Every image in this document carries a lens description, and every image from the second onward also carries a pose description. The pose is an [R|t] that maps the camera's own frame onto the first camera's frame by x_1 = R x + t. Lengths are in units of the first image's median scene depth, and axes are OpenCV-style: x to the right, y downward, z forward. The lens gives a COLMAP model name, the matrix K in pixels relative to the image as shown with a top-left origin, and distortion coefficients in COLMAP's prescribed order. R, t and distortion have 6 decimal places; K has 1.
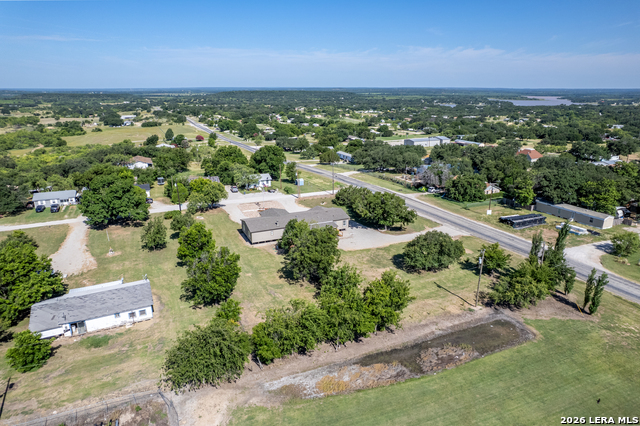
lens RADIAL K [[411.5, 0, 320.0], [0, 411.5, 213.0], [0, 0, 1]] dist [-0.073055, 0.059058]
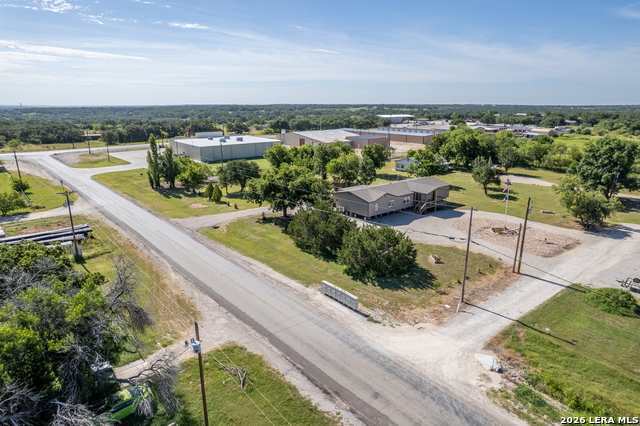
lens RADIAL K [[411.5, 0, 320.0], [0, 411.5, 213.0], [0, 0, 1]] dist [-0.073055, 0.059058]
pose [[-0.960776, 0.075295, -0.266907, 0.281302], [-0.080236, 0.845805, 0.527425, -0.338671], [0.265464, 0.528153, -0.806588, 1.532615]]
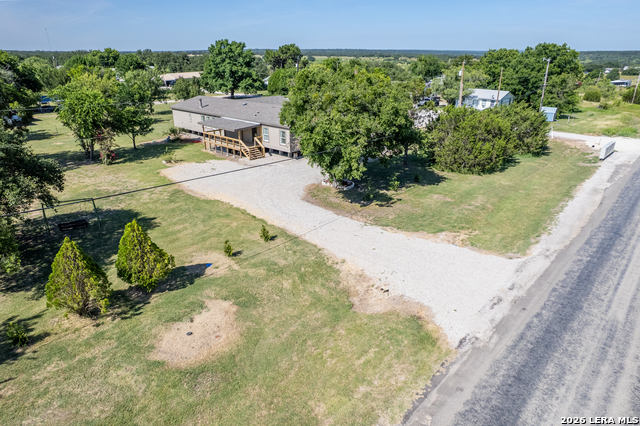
lens RADIAL K [[411.5, 0, 320.0], [0, 411.5, 213.0], [0, 0, 1]] dist [-0.073055, 0.059058]
pose [[0.381549, 0.339132, -0.859889, 0.432487], [-0.278658, 0.929188, 0.242817, -0.016143], [0.881346, 0.146968, 0.449033, 0.803454]]
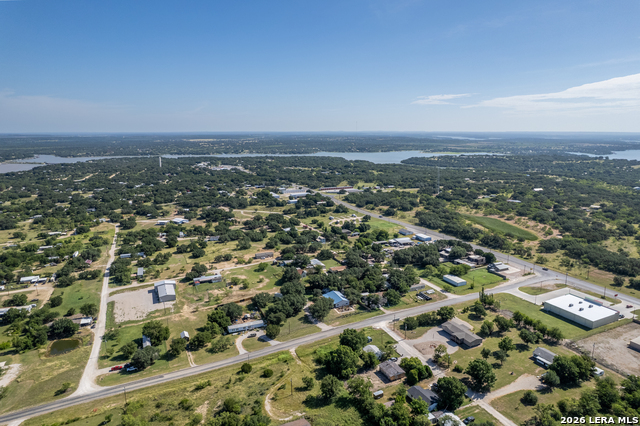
lens RADIAL K [[411.5, 0, 320.0], [0, 411.5, 213.0], [0, 0, 1]] dist [-0.073055, 0.059058]
pose [[-0.010663, -0.203496, 0.979018, -2.158173], [0.295077, 0.934833, 0.197526, -1.299979], [-0.955414, 0.290992, 0.050078, 1.380330]]
